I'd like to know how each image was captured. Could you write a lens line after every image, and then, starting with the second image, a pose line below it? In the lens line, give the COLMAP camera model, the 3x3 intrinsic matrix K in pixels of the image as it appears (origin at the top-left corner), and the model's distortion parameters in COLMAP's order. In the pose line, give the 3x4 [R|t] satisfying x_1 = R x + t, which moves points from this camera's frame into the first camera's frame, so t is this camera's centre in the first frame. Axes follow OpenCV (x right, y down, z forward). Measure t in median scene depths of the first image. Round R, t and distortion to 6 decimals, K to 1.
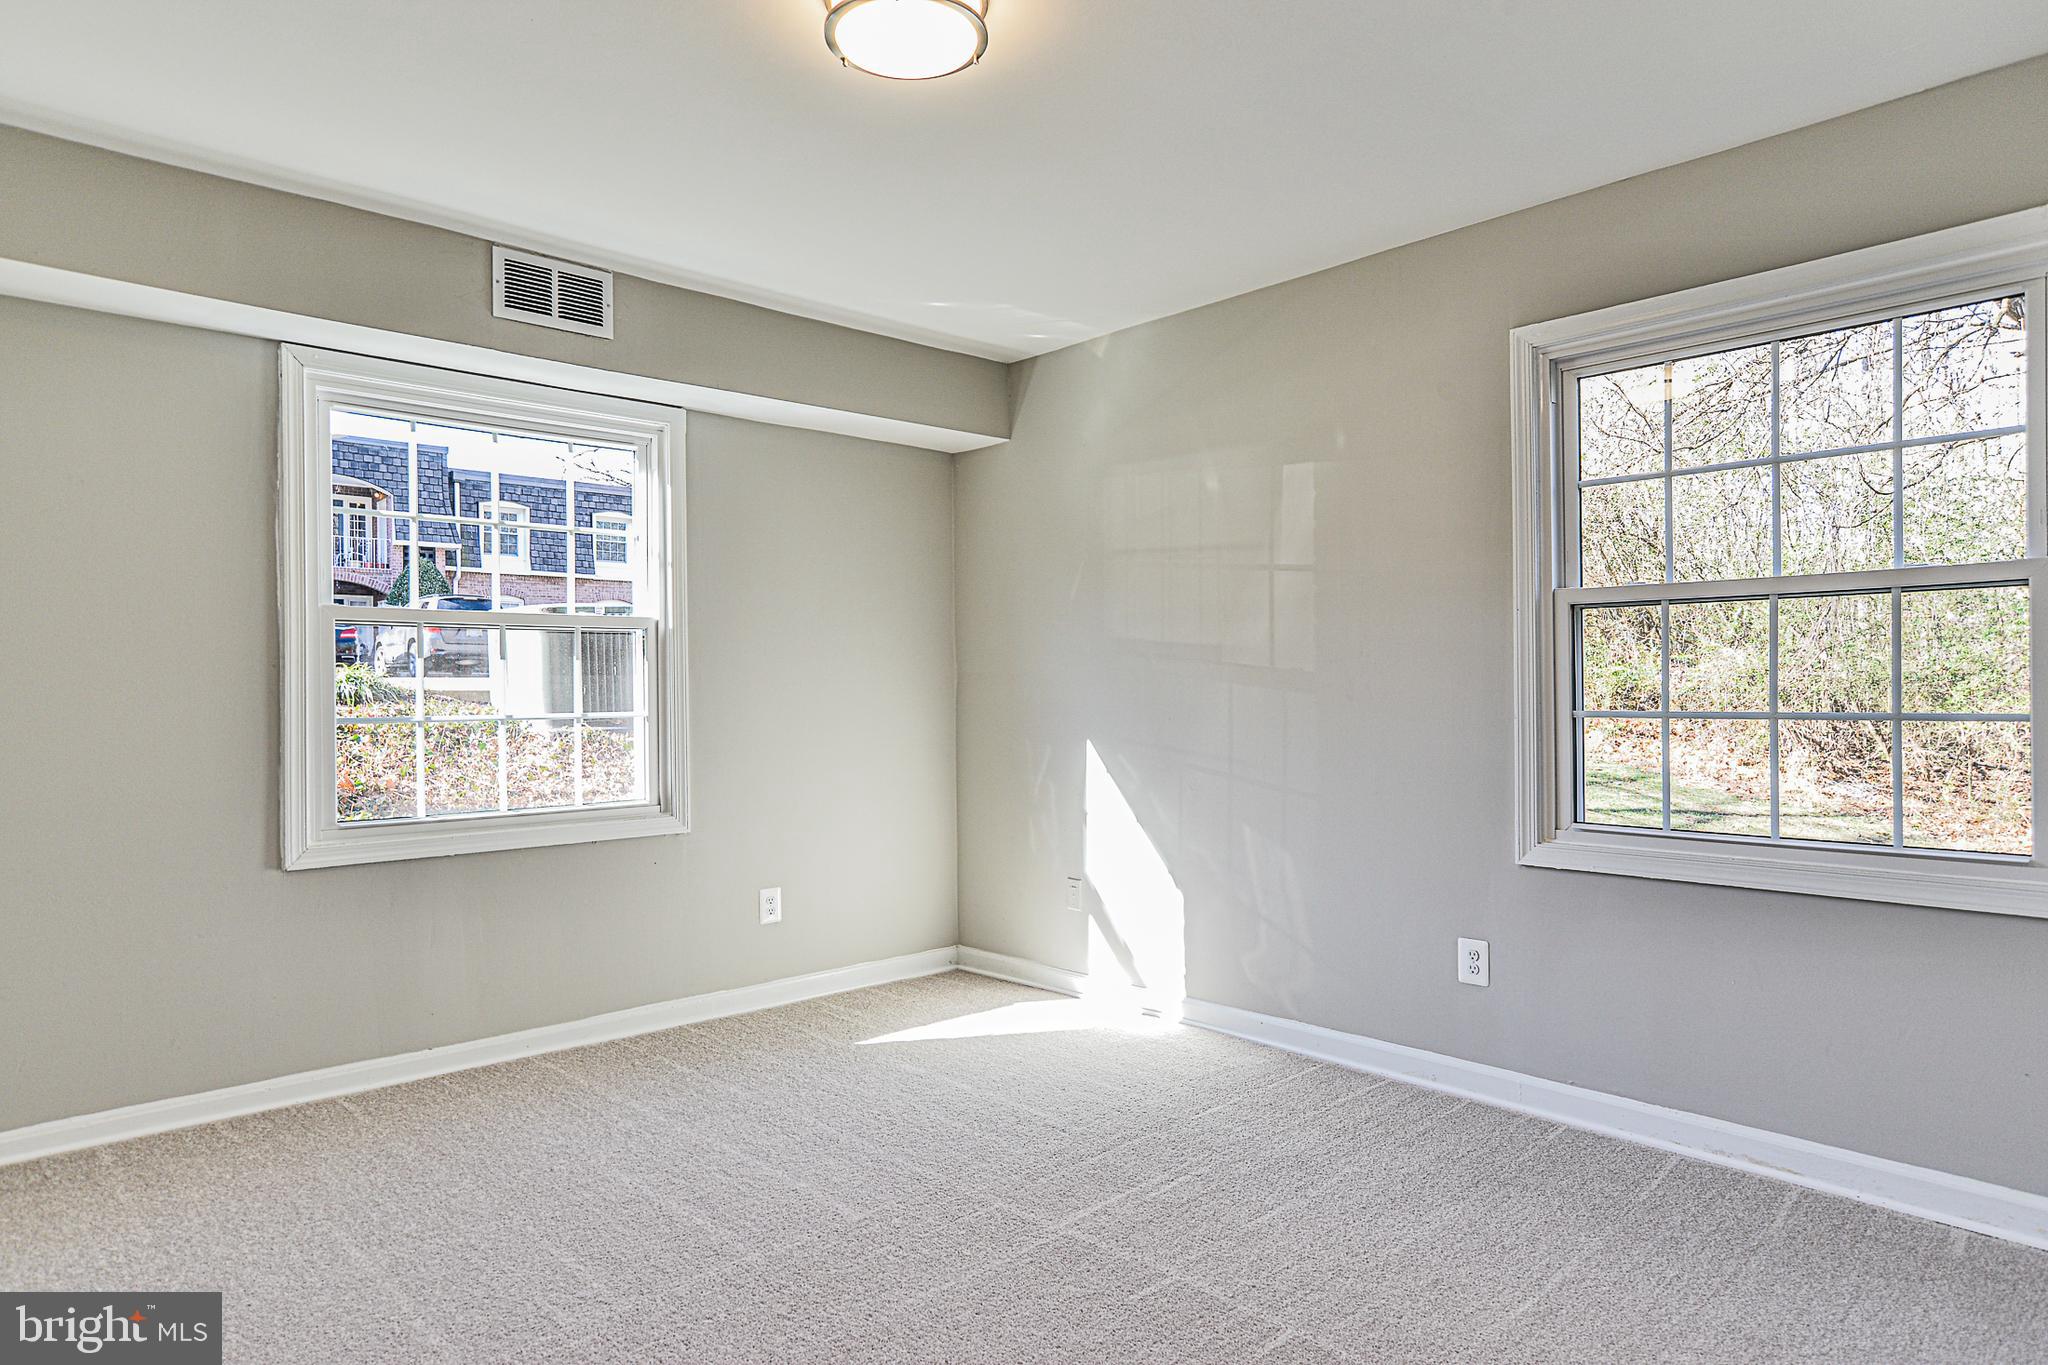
lens RADIAL K [[1216.2, 0, 1022.9], [0, 1216.2, 689.1], [0, 0, 1]] dist [0.003707, 0.003262]
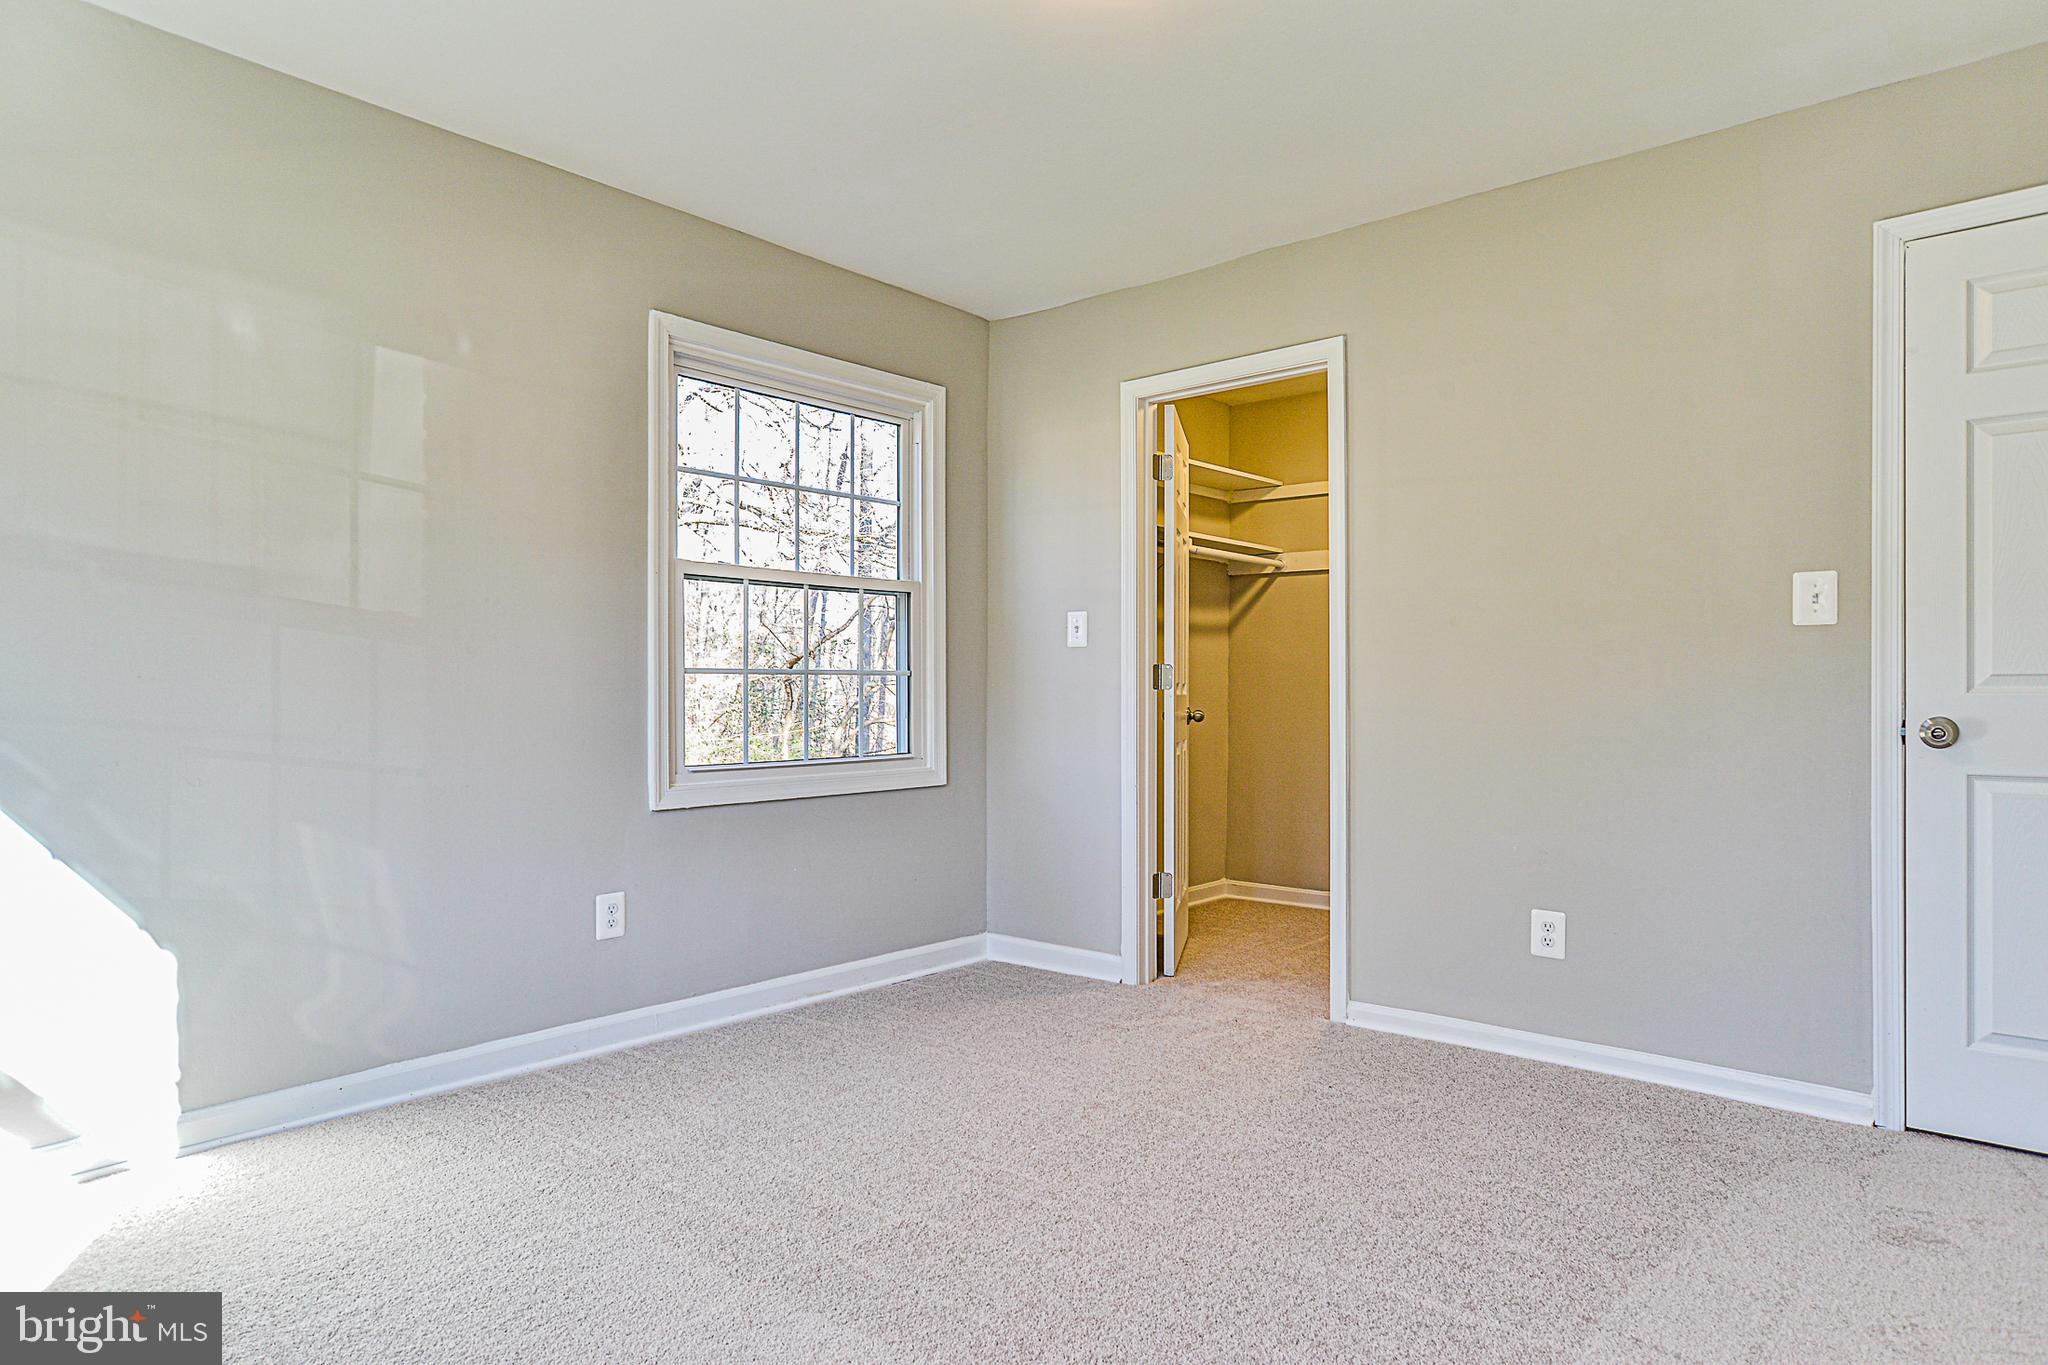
lens RADIAL K [[1216.2, 0, 1022.9], [0, 1216.2, 689.1], [0, 0, 1]] dist [0.003707, 0.003262]
pose [[-0.111025, 0.003845, 0.993810, -0.605856], [-0.001421, 0.999991, -0.004027, 0.035459], [-0.993817, -0.001860, -0.111019, 0.694023]]
